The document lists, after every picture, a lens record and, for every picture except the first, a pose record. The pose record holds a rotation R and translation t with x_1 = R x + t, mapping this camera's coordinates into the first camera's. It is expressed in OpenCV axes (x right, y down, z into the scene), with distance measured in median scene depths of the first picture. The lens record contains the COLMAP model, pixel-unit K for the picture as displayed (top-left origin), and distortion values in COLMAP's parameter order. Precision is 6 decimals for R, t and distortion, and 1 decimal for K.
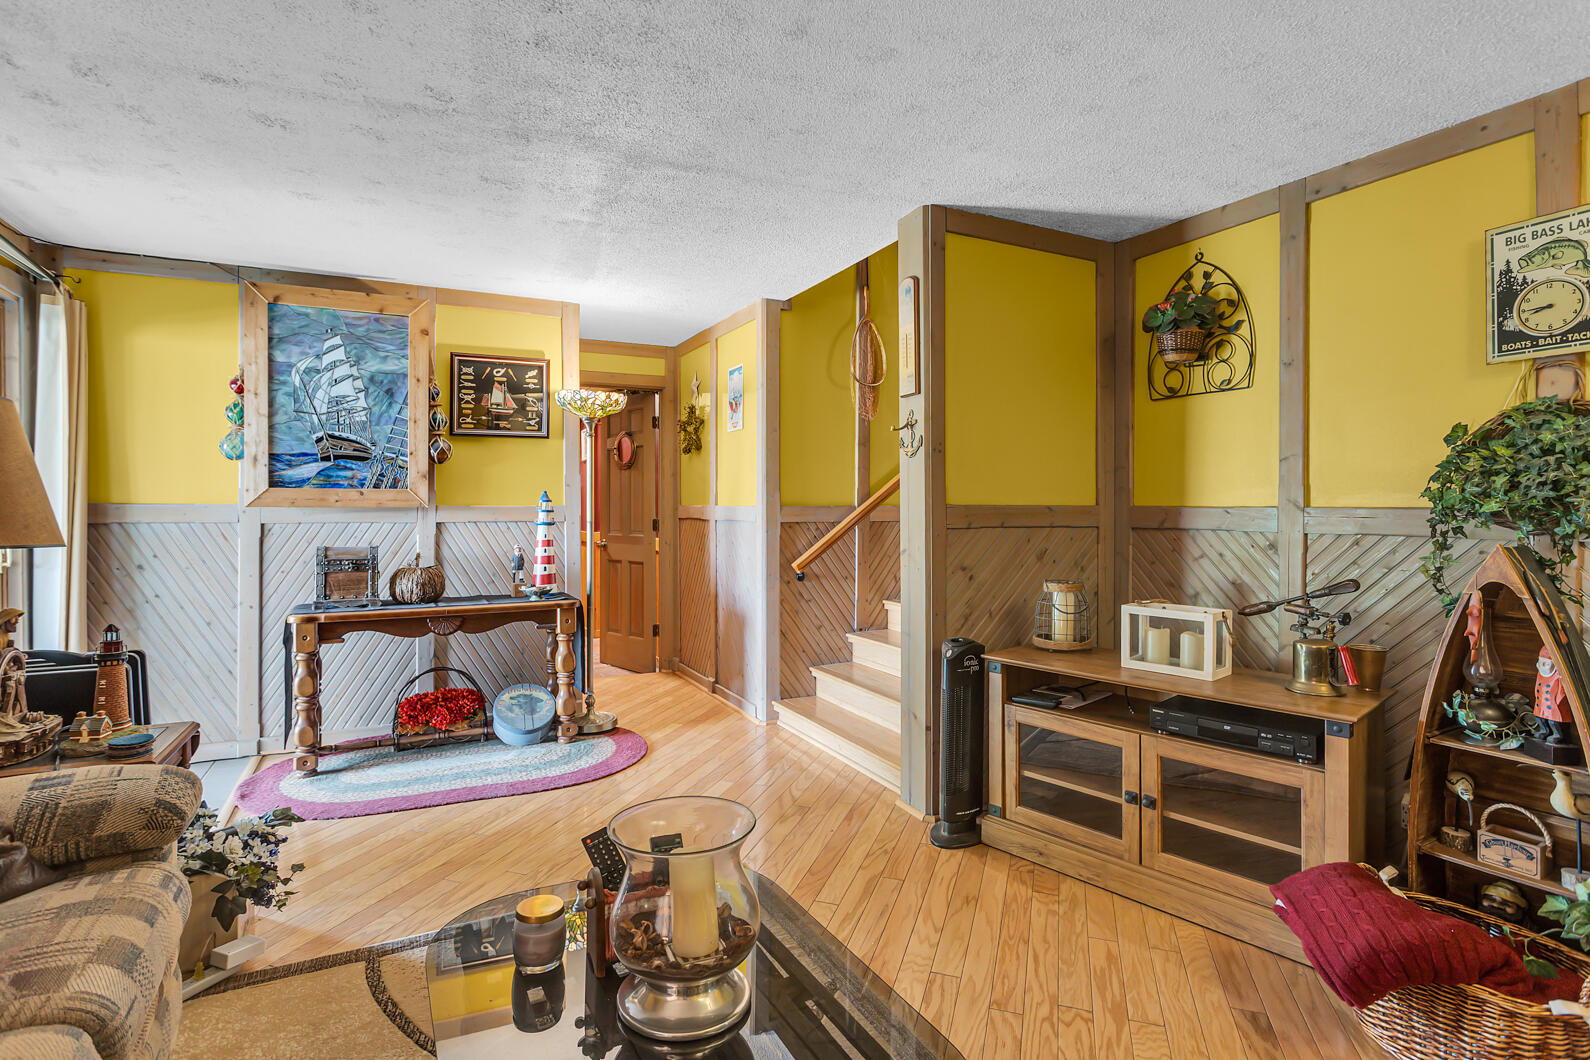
lens RADIAL K [[805.2, 0, 791.4], [0, 805.2, 505.0], [0, 0, 1]] dist [-0.000853, 0.000075]
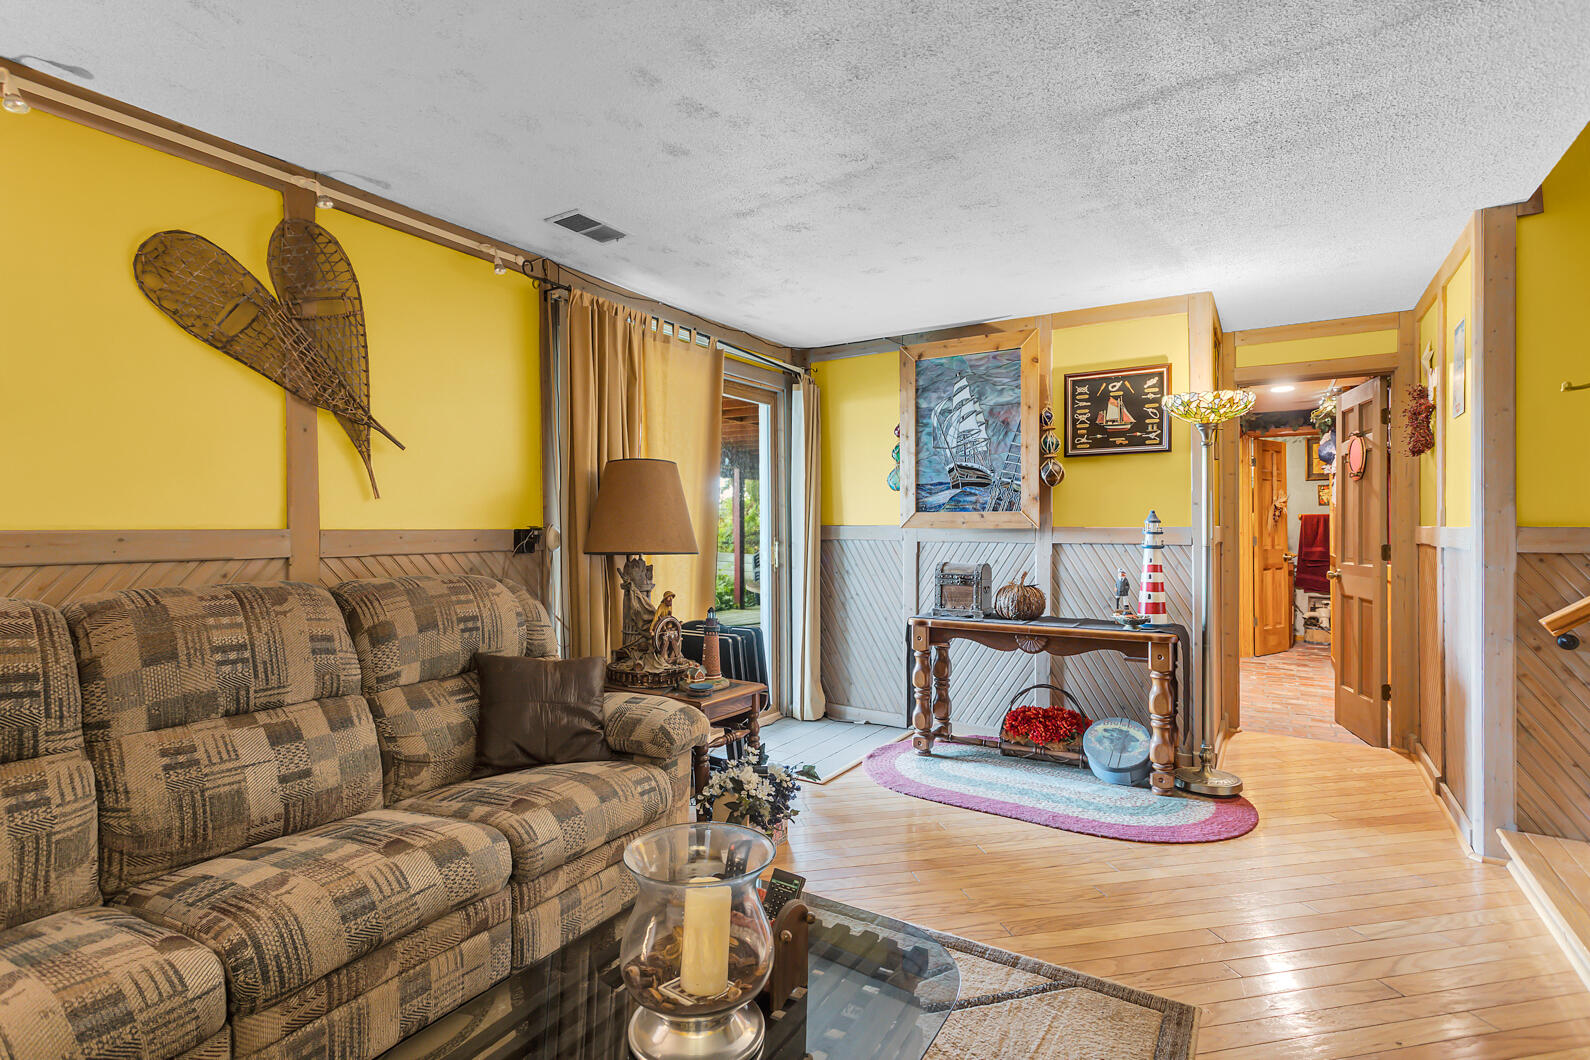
lens RADIAL K [[788.6, 0, 795.0], [0, 788.6, 530.0], [0, 0, 1]] dist [0.001150, 0.000273]
pose [[0.512186, 0.002742, -0.858870, 0.265221], [0.001262, 0.999991, 0.003945, 0.000406], [0.858874, -0.003104, 0.512178, 0.215257]]
